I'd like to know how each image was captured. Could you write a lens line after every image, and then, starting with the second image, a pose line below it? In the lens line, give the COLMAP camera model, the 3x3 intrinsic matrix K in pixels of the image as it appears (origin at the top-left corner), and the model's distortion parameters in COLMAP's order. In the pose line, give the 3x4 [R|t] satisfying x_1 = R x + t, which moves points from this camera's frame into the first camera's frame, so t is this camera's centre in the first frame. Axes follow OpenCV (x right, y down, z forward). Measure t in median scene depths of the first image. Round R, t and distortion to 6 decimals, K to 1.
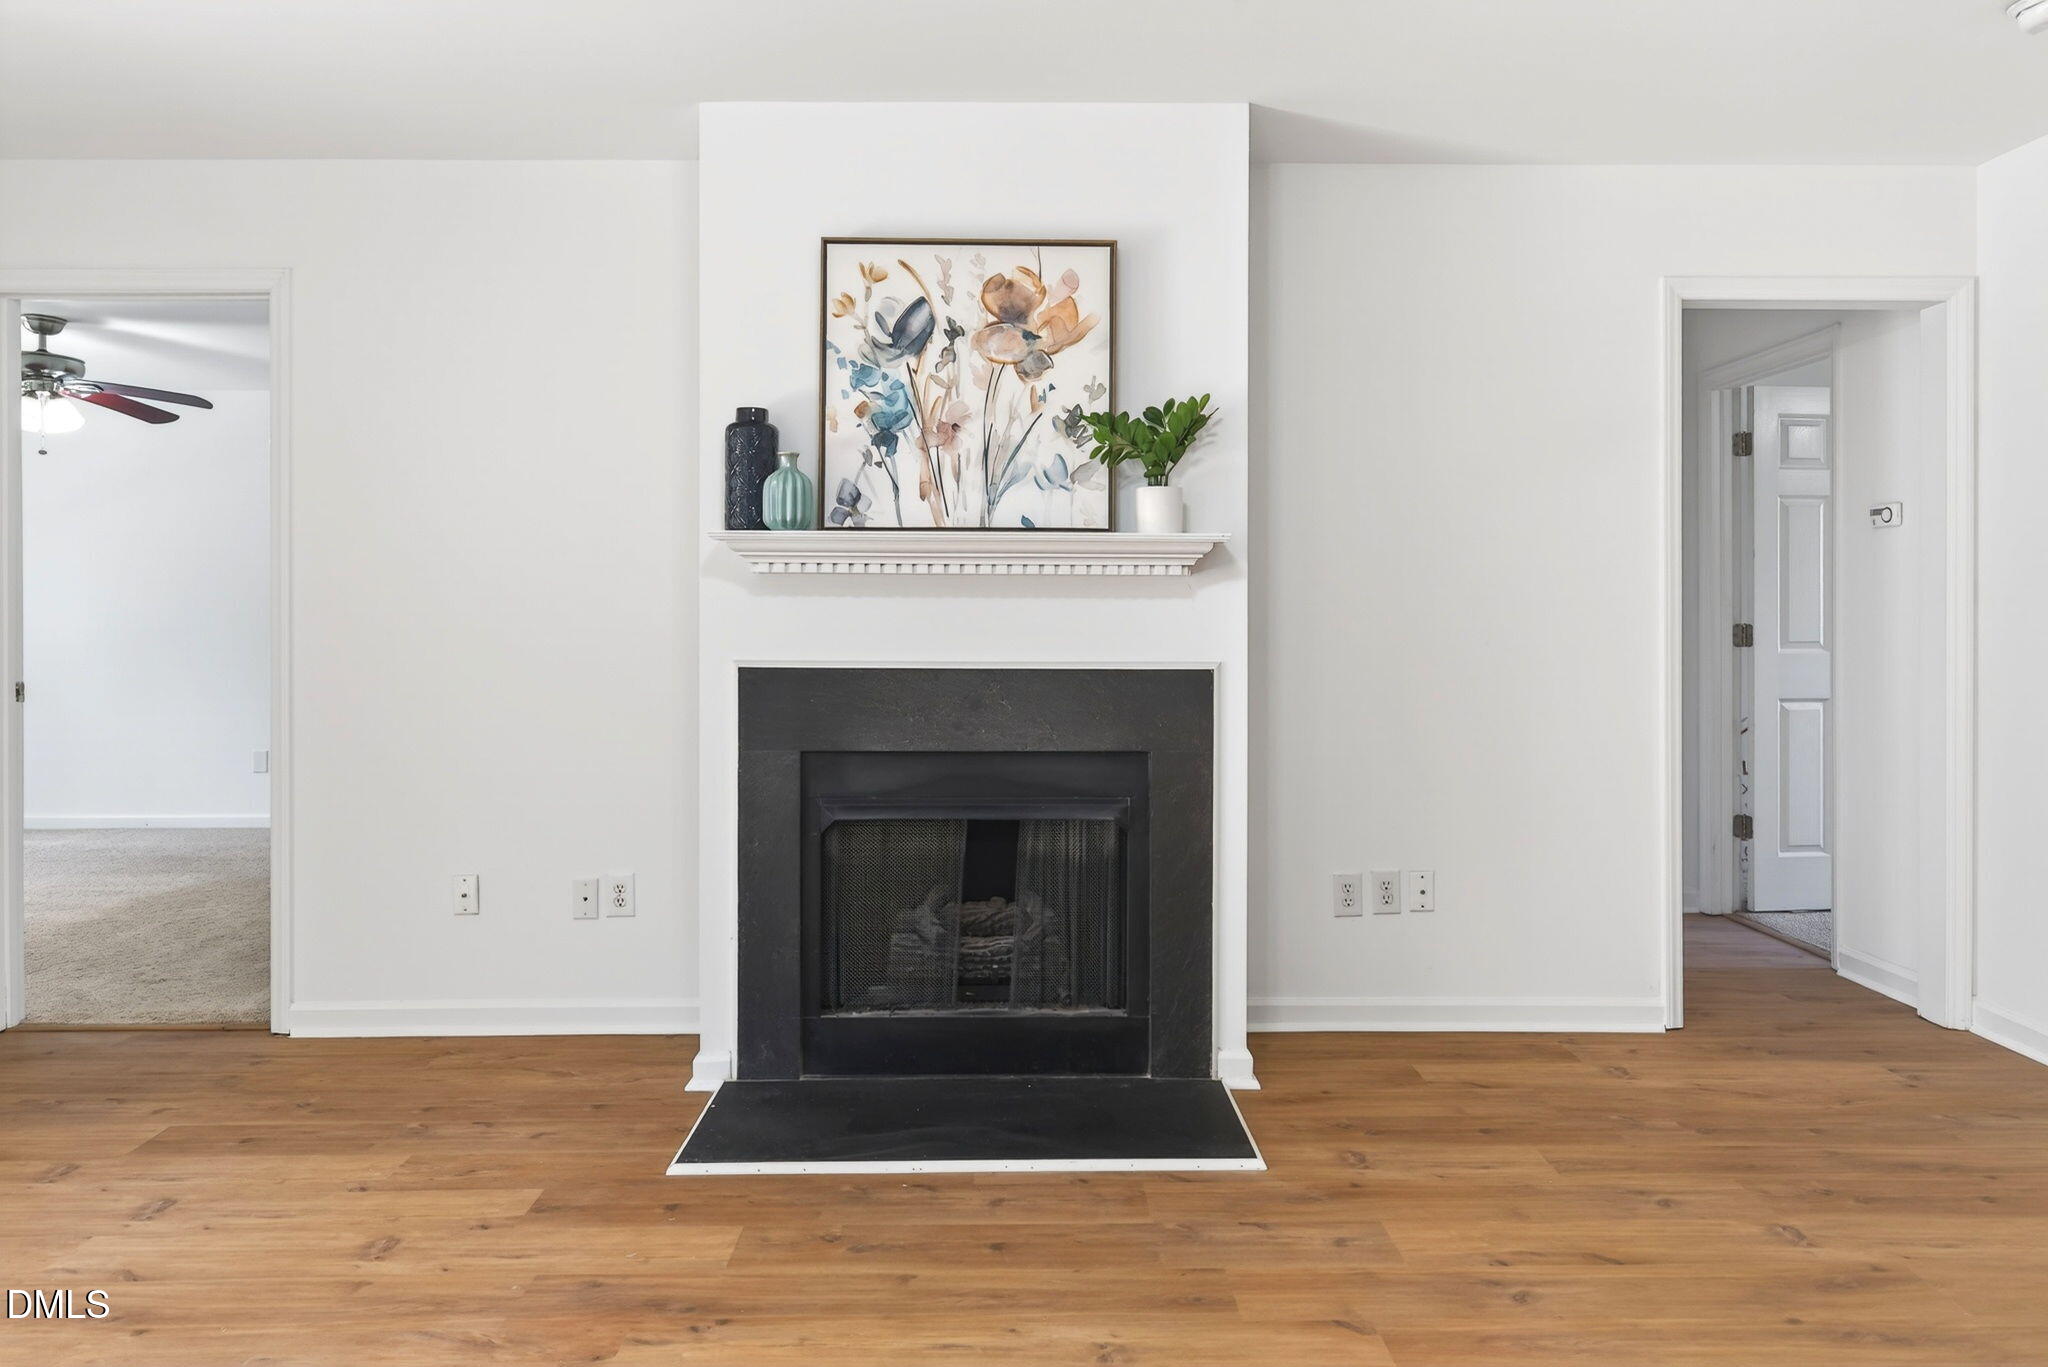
lens RADIAL K [[1360.6, 0, 1027.2], [0, 1360.6, 626.6], [0, 0, 1]] dist [0.009621, -0.003674]
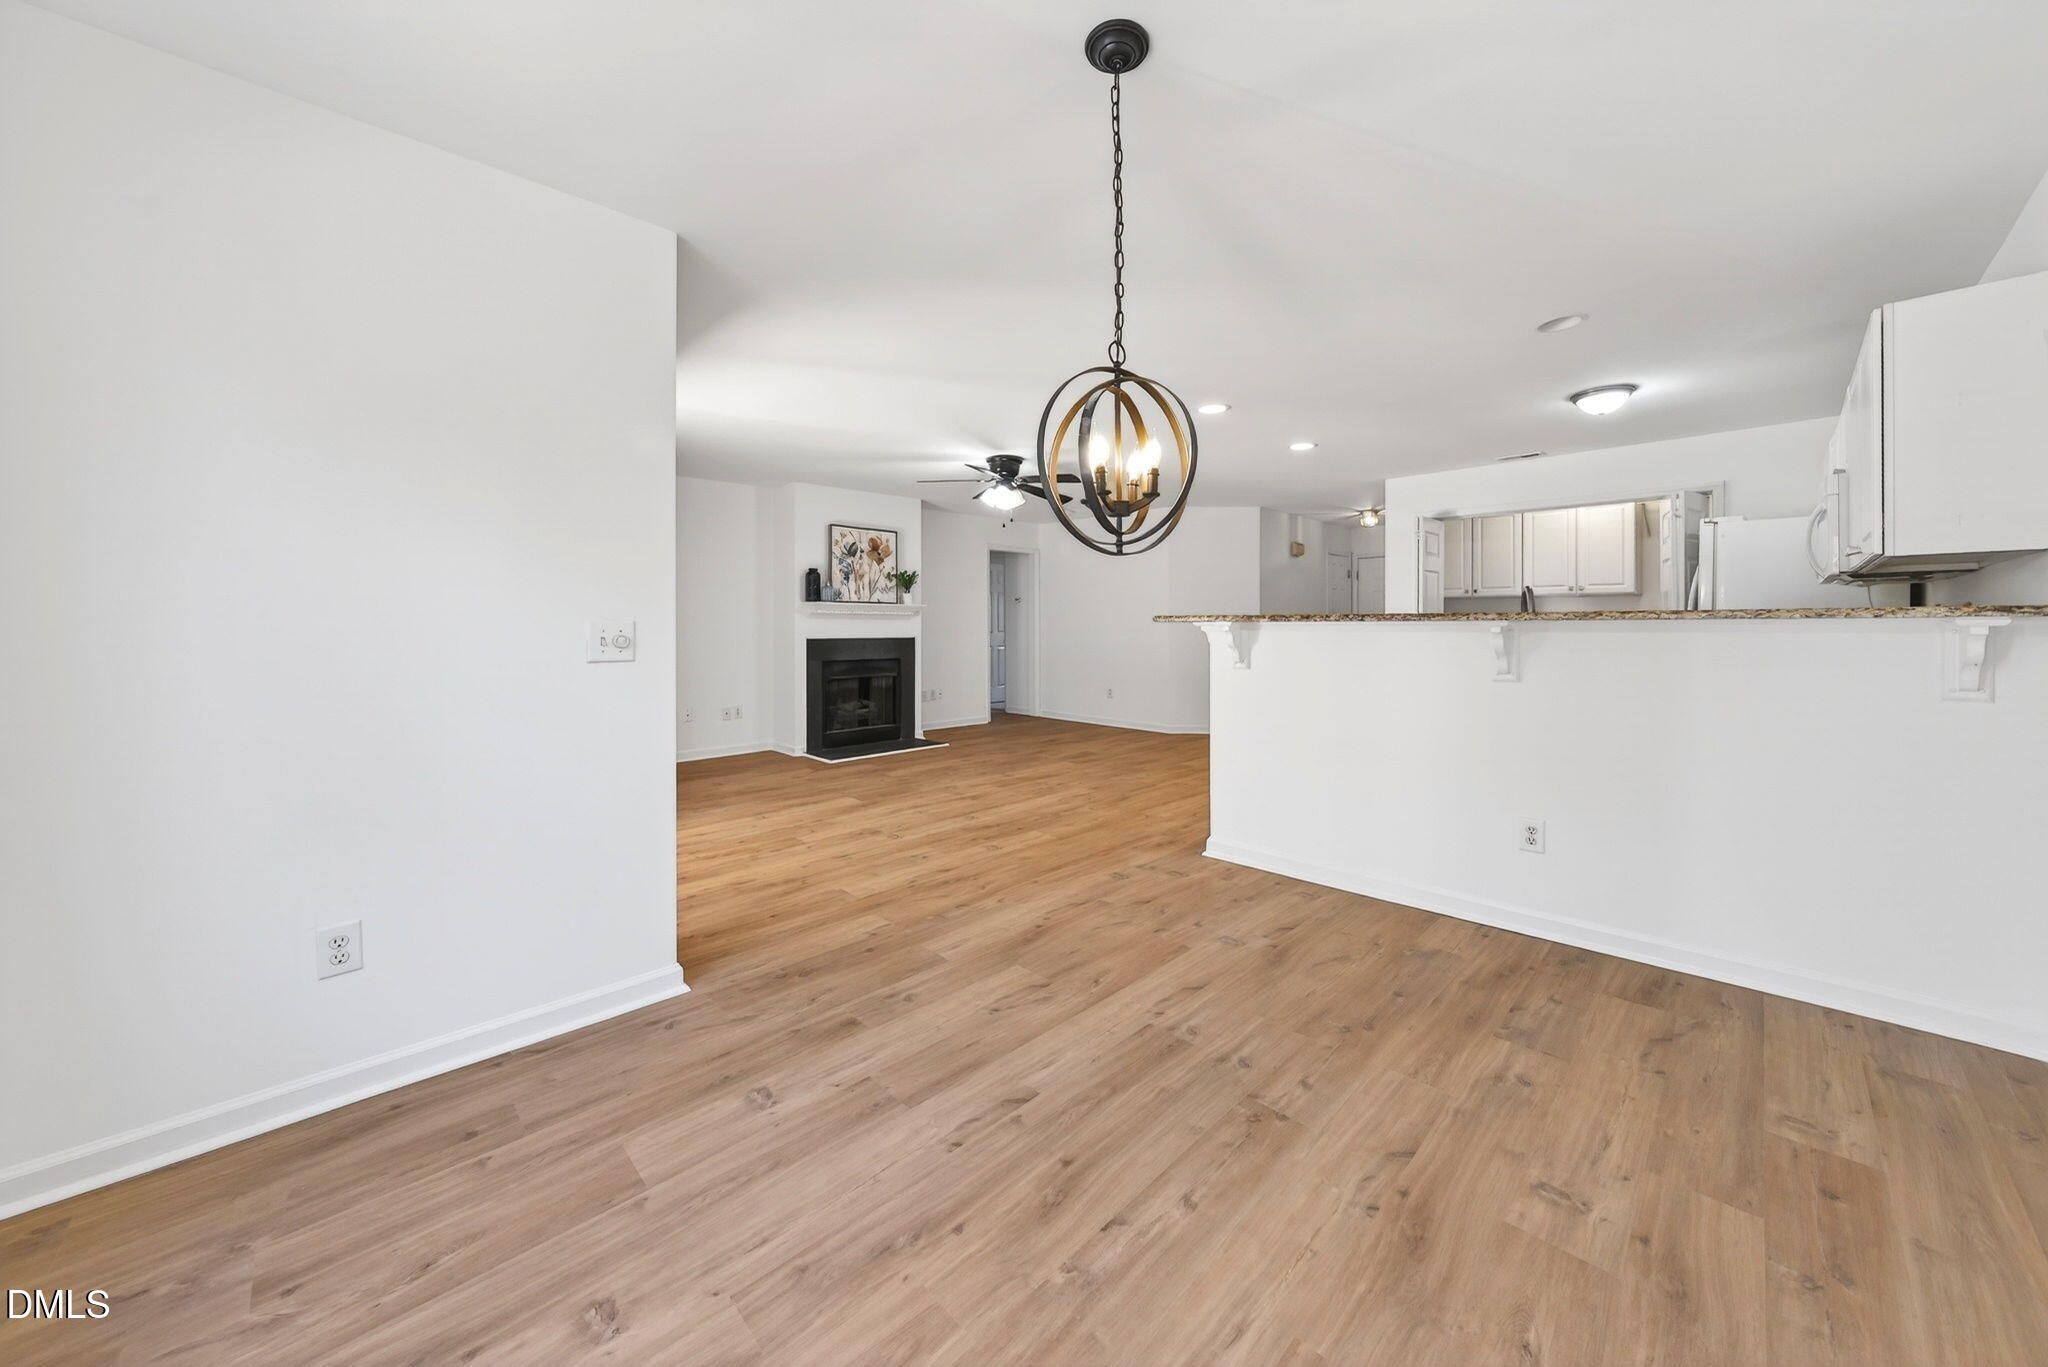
lens RADIAL K [[723.9, 0, 1032.0], [0, 723.9, 637.4], [0, 0, 1]] dist [-0.000419, -0.000066]
pose [[0.731454, -0.010710, 0.681807, -1.107891], [0.008228, 0.999942, 0.006880, 0.018430], [-0.681841, 0.000577, 0.731500, -0.838669]]
